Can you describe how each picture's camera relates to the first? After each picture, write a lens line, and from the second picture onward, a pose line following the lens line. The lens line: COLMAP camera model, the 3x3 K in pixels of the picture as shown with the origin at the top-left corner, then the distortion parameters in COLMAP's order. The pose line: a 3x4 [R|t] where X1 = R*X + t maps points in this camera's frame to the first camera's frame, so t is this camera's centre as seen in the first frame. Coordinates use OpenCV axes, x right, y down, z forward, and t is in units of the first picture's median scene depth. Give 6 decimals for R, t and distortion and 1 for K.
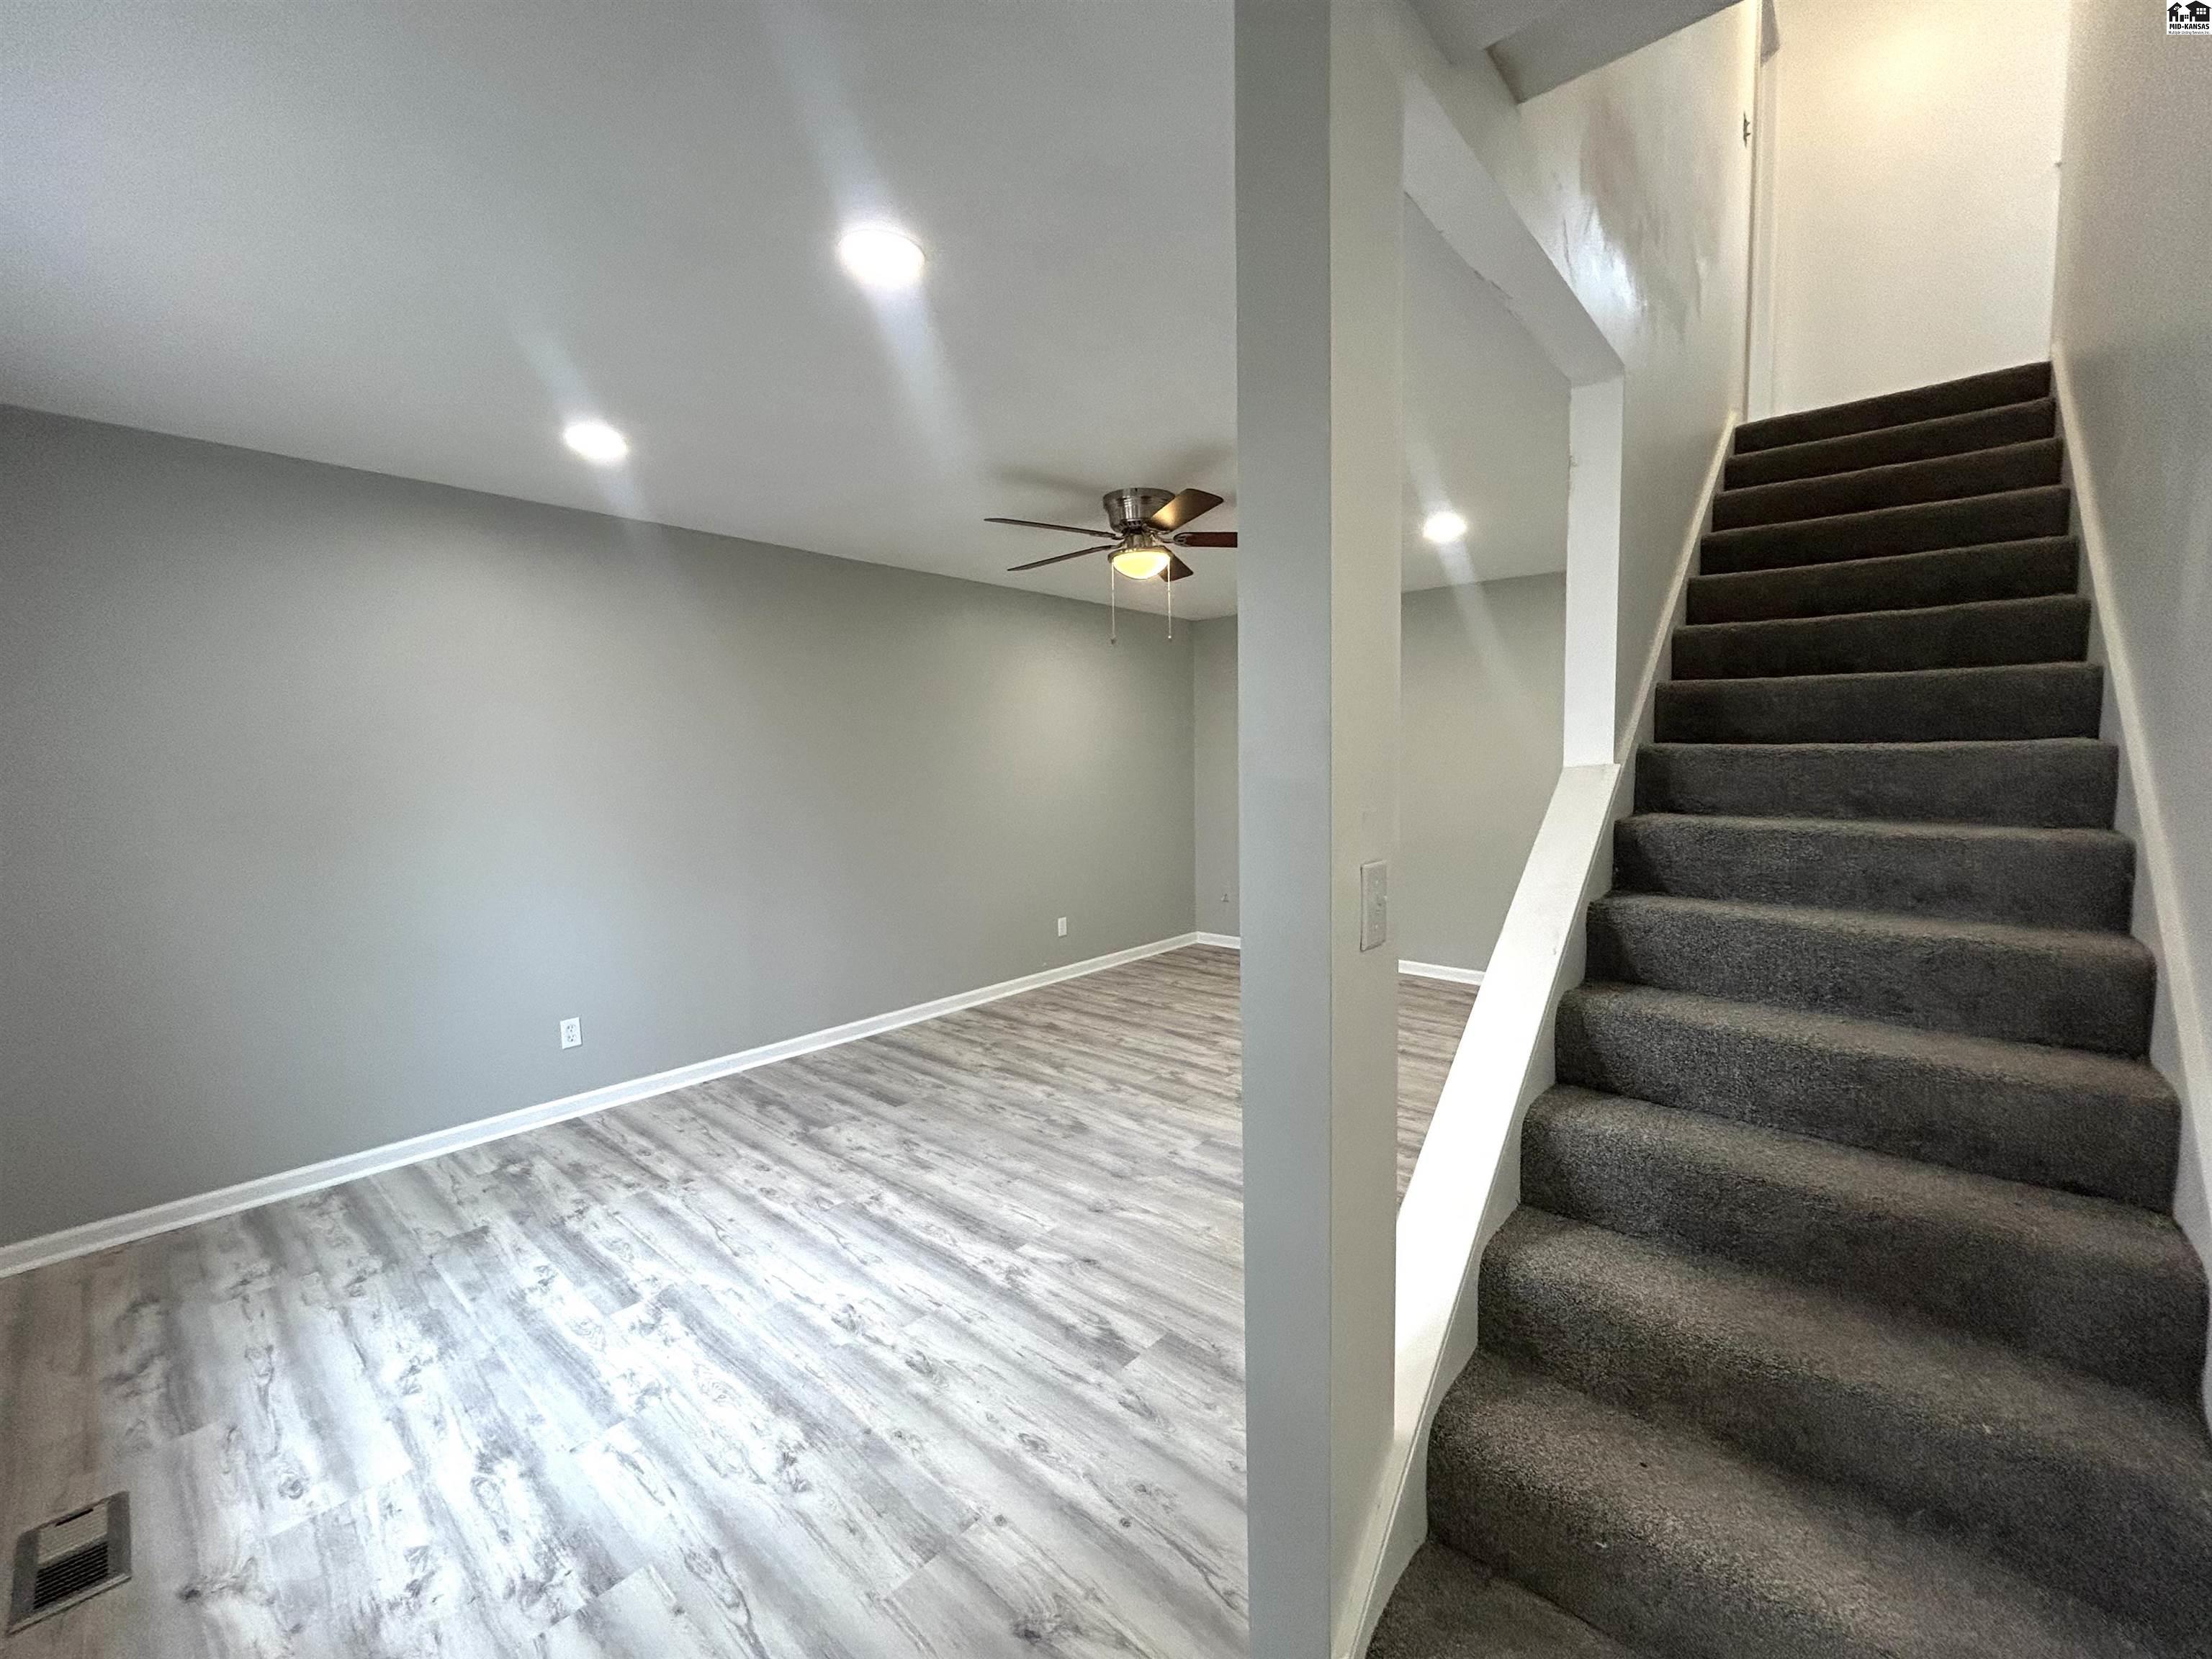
lens RADIAL K [[890.1, 0, 1108.3], [0, 890.1, 826.6], [0, 0, 1]] dist [-0.001498, 0.000192]
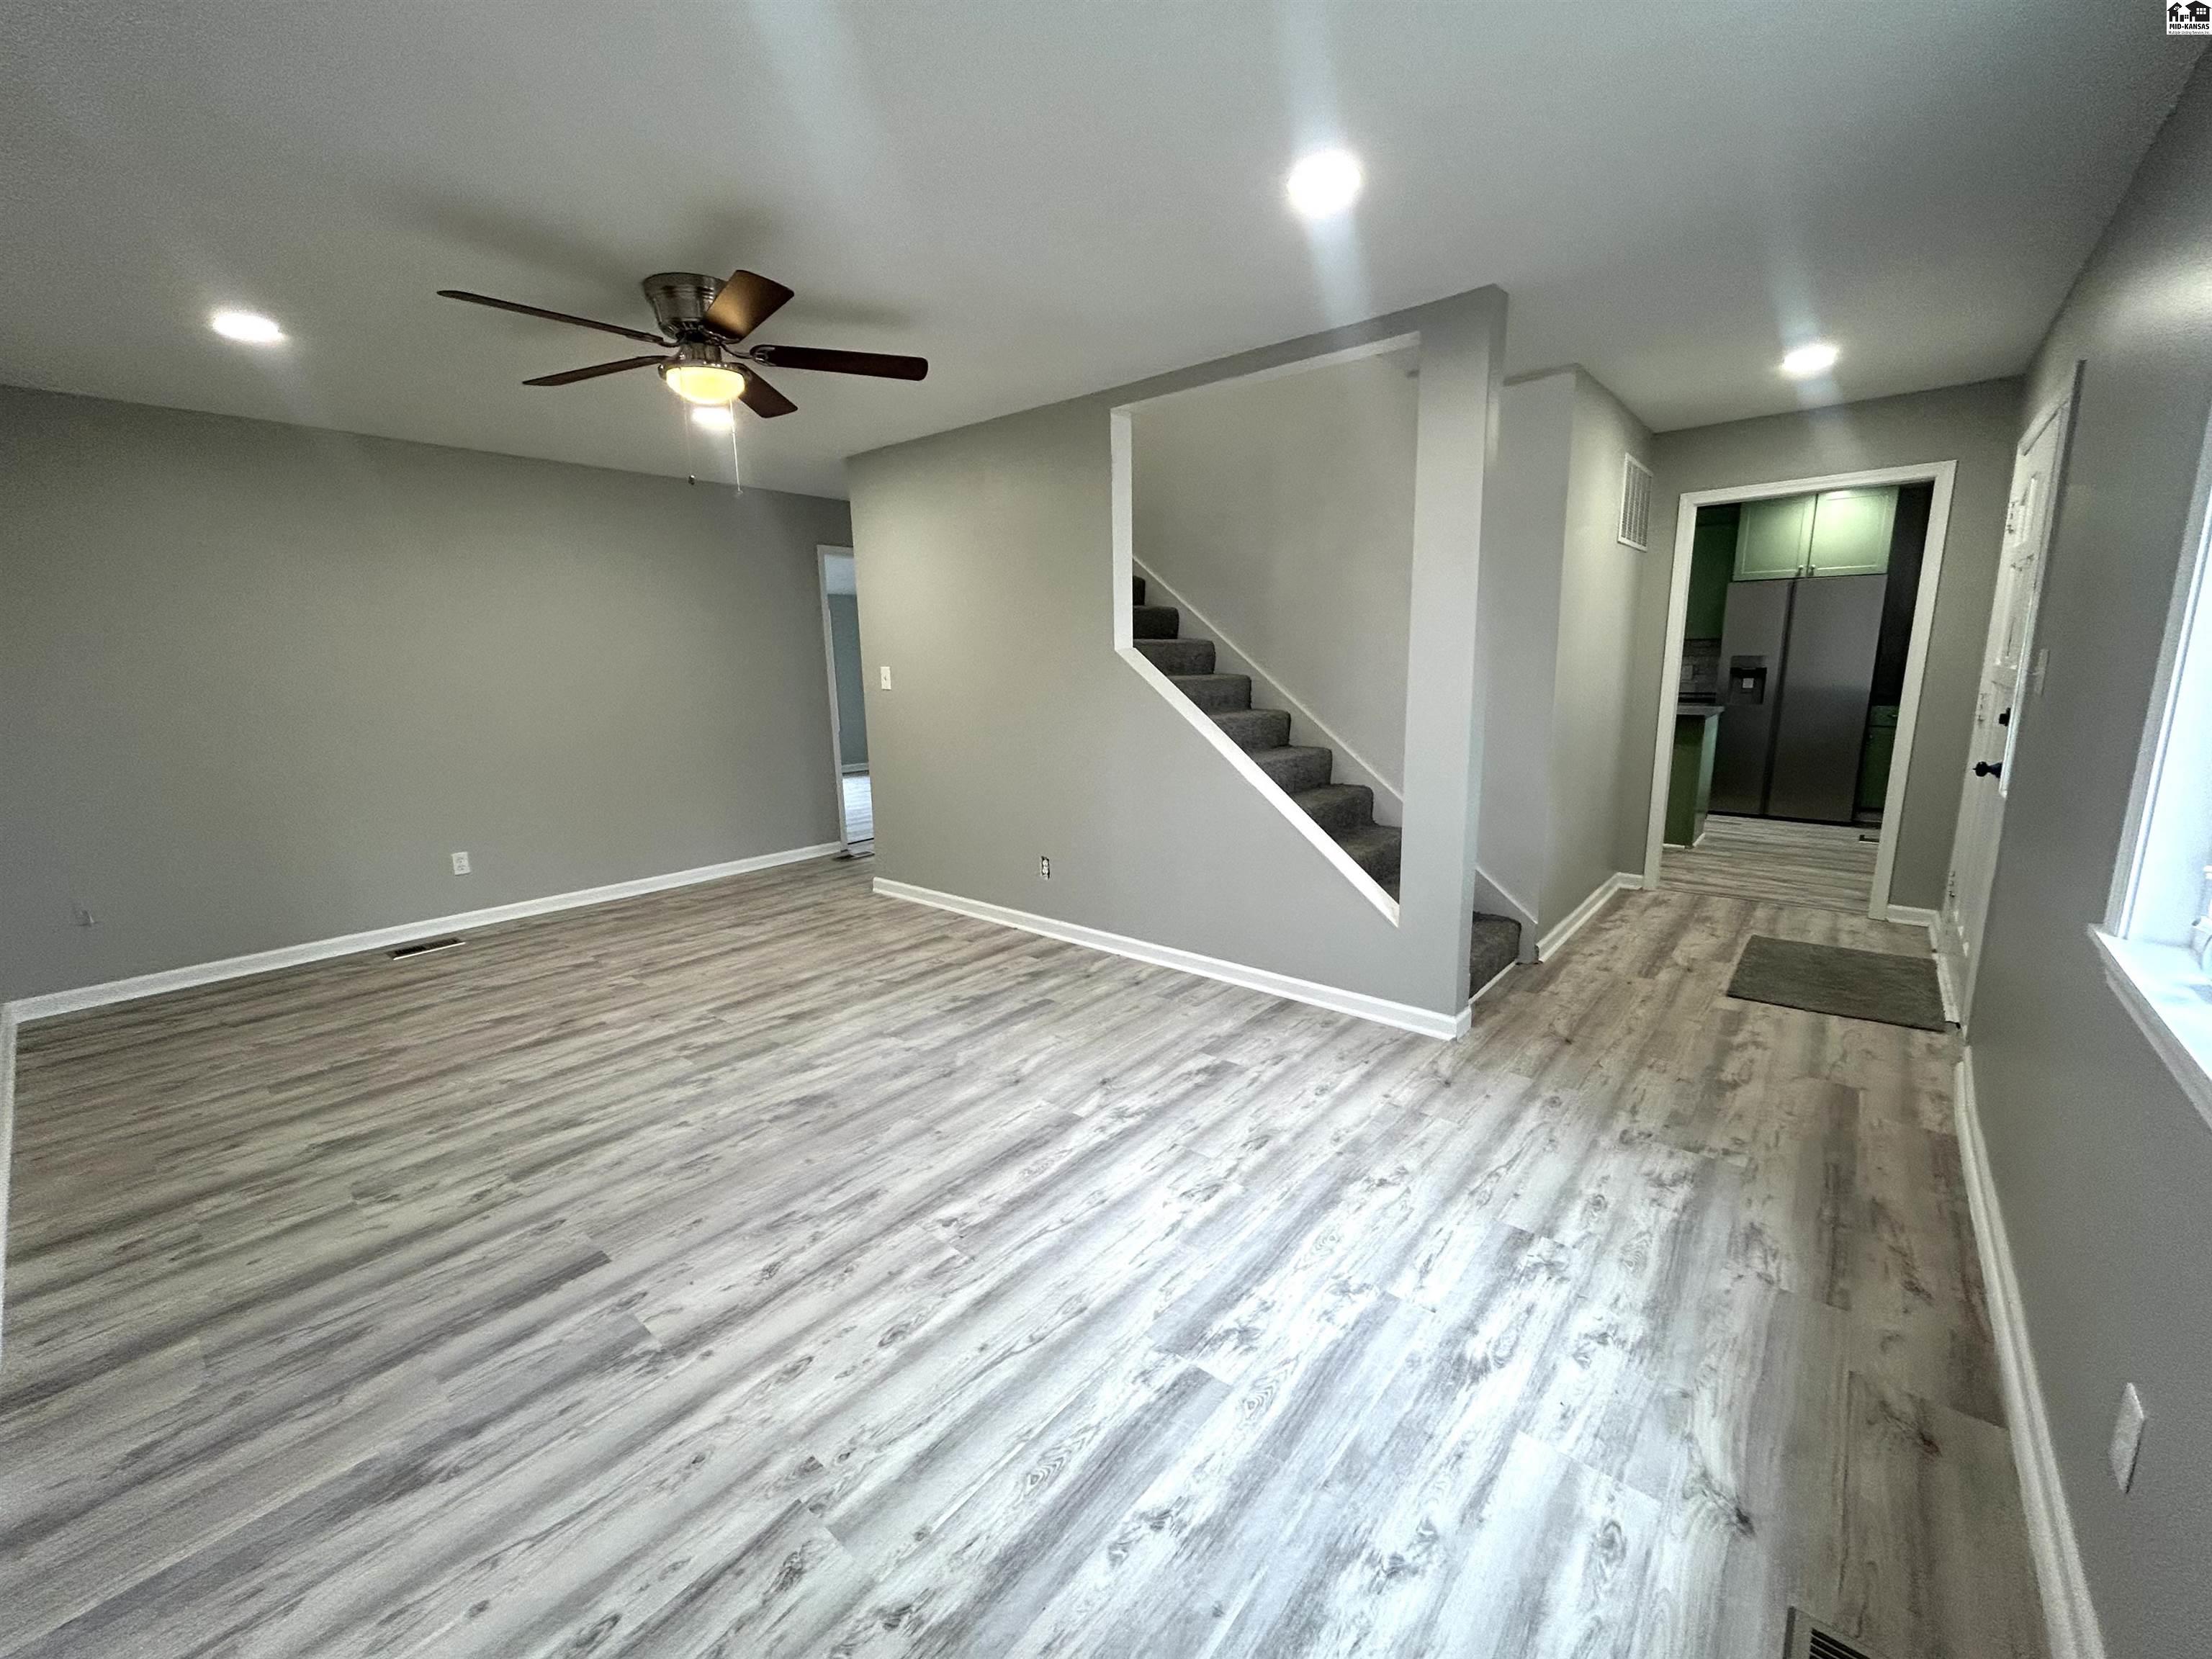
lens RADIAL K [[894.2, 0, 1108.8], [0, 894.2, 829.3], [0, 0, 1]] dist [0.000427, 0.000367]
pose [[-0.013648, -0.178485, 0.983848, -0.783555], [0.094565, 0.979299, 0.178971, -0.025854], [-0.995425, 0.095480, 0.003513, 0.685432]]
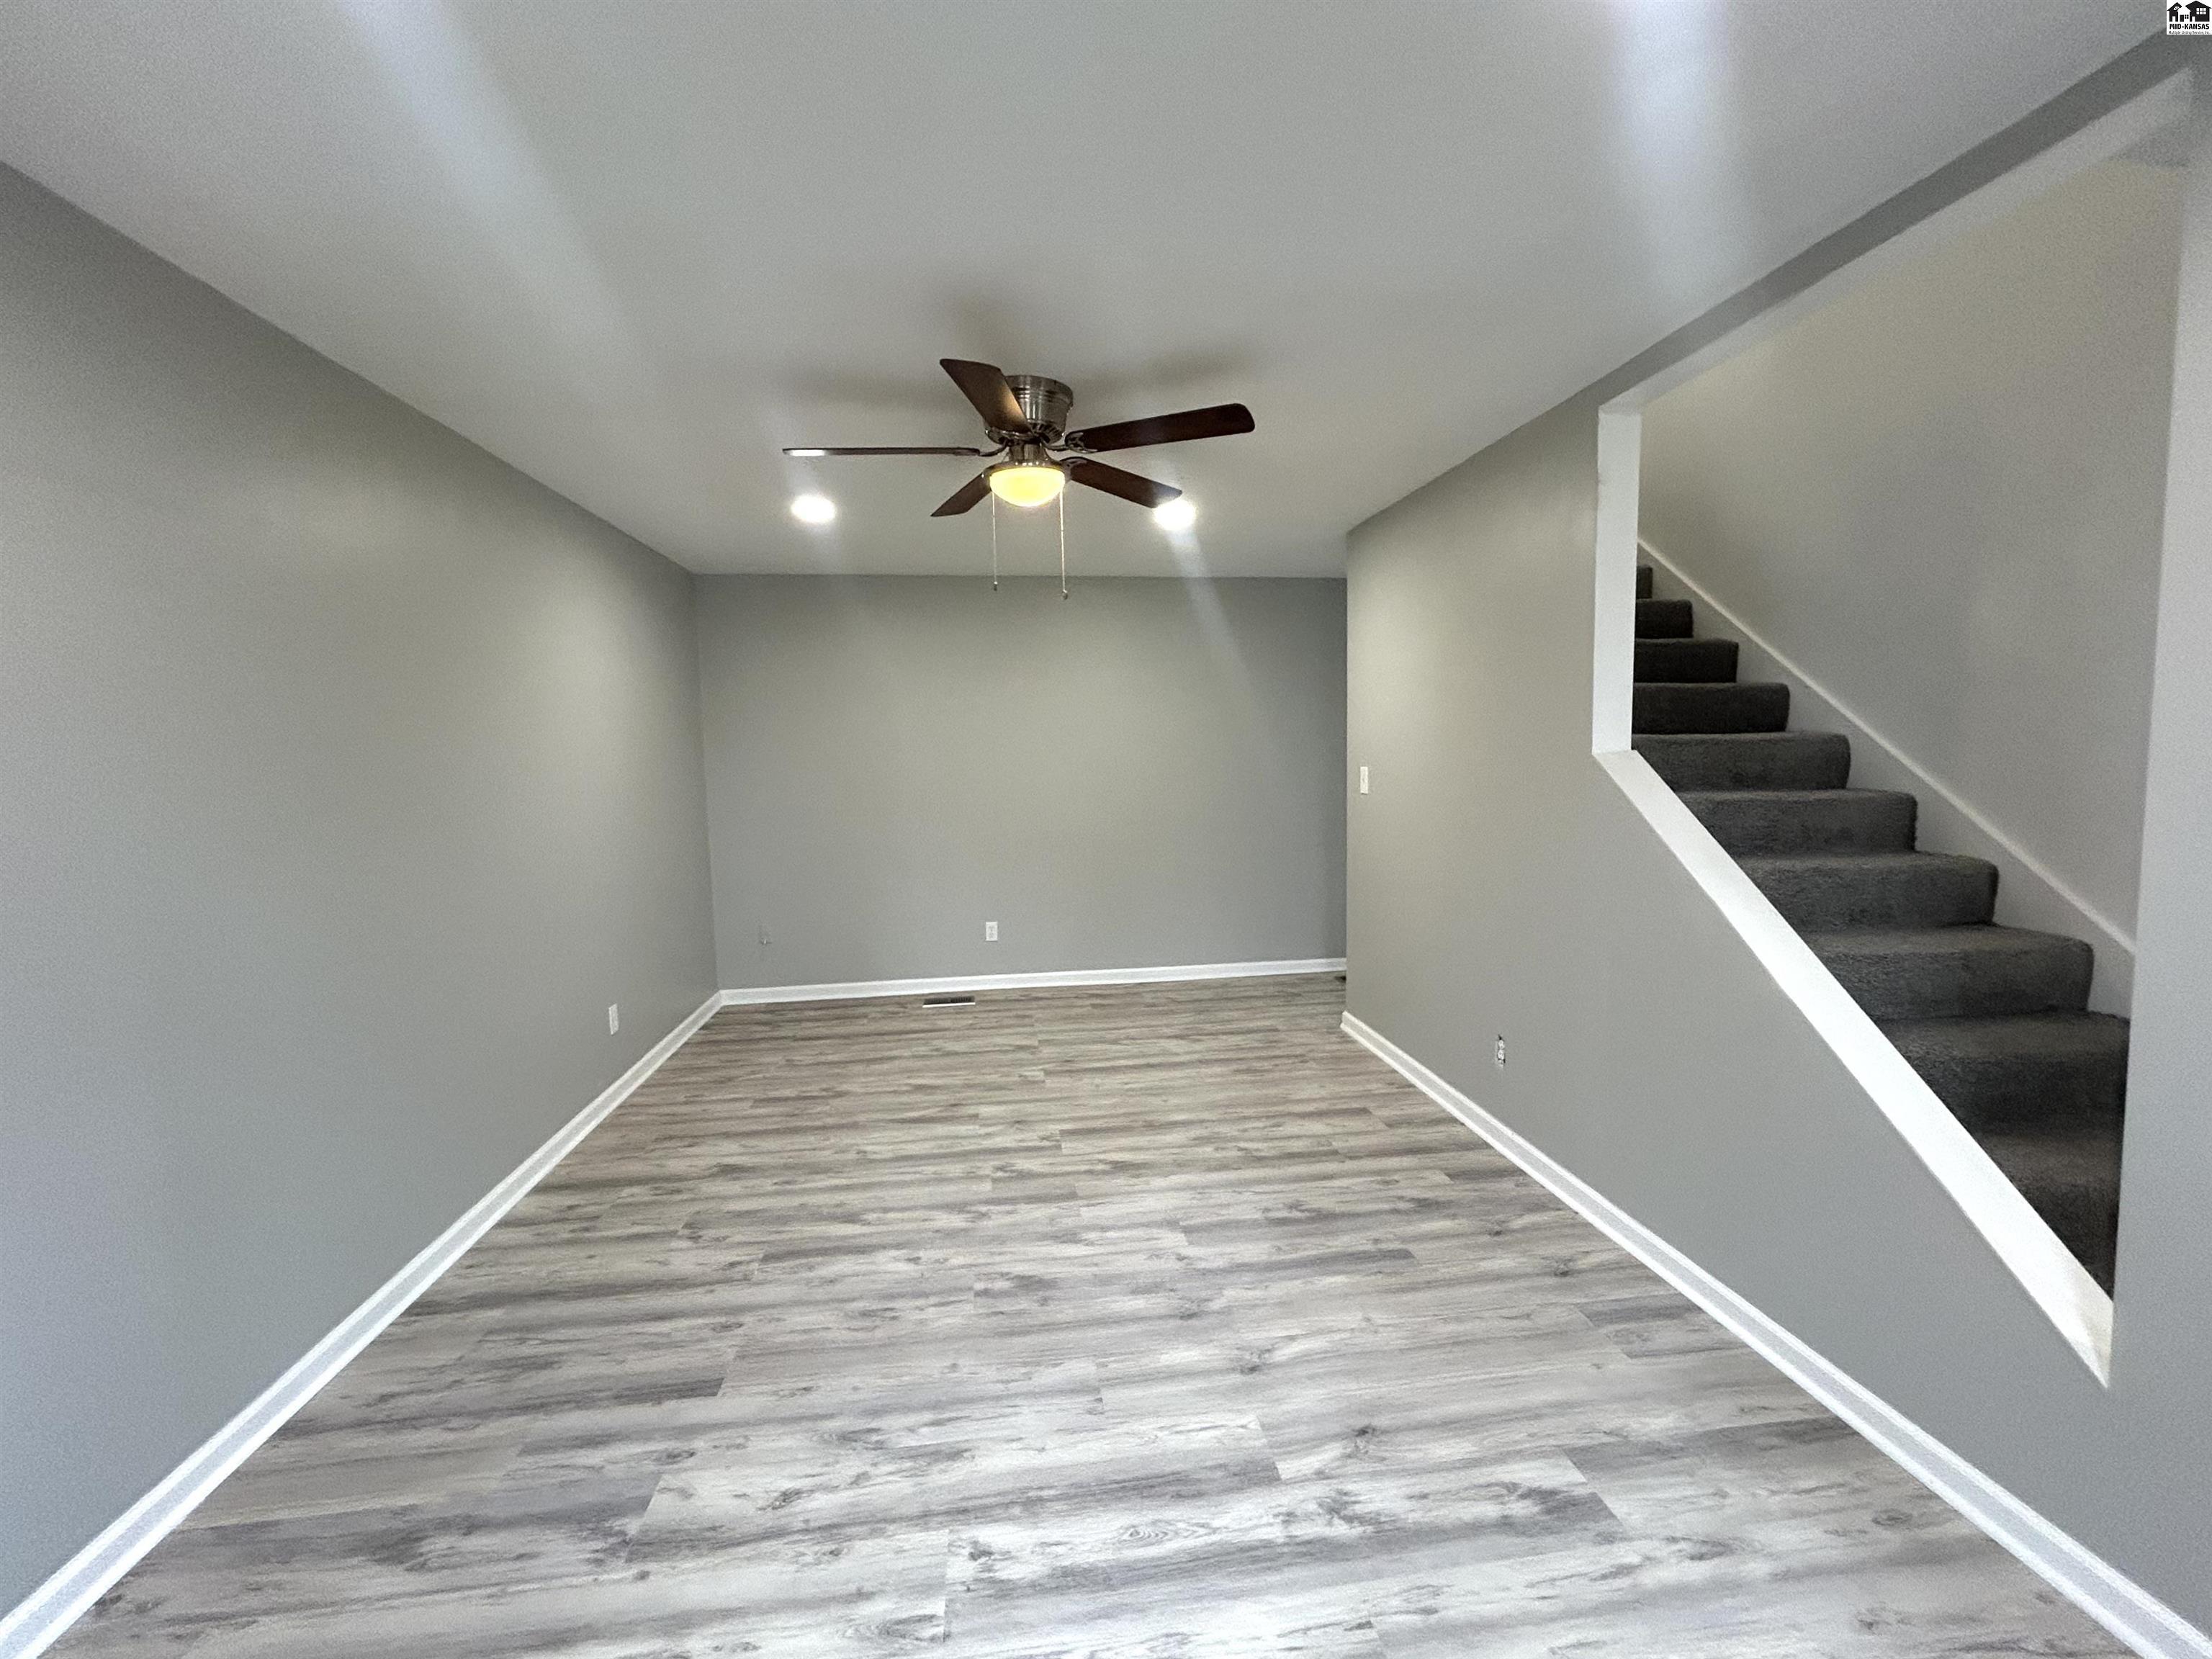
lens RADIAL K [[927.6, 0, 1108.4], [0, 927.6, 829.3], [0, 0, 1]] dist [0.000224, 0.000751]
pose [[0.664829, -0.064875, 0.744173, -0.499301], [0.068338, 0.997326, 0.025892, -0.029671], [-0.743863, 0.033641, 0.667485, 0.450249]]
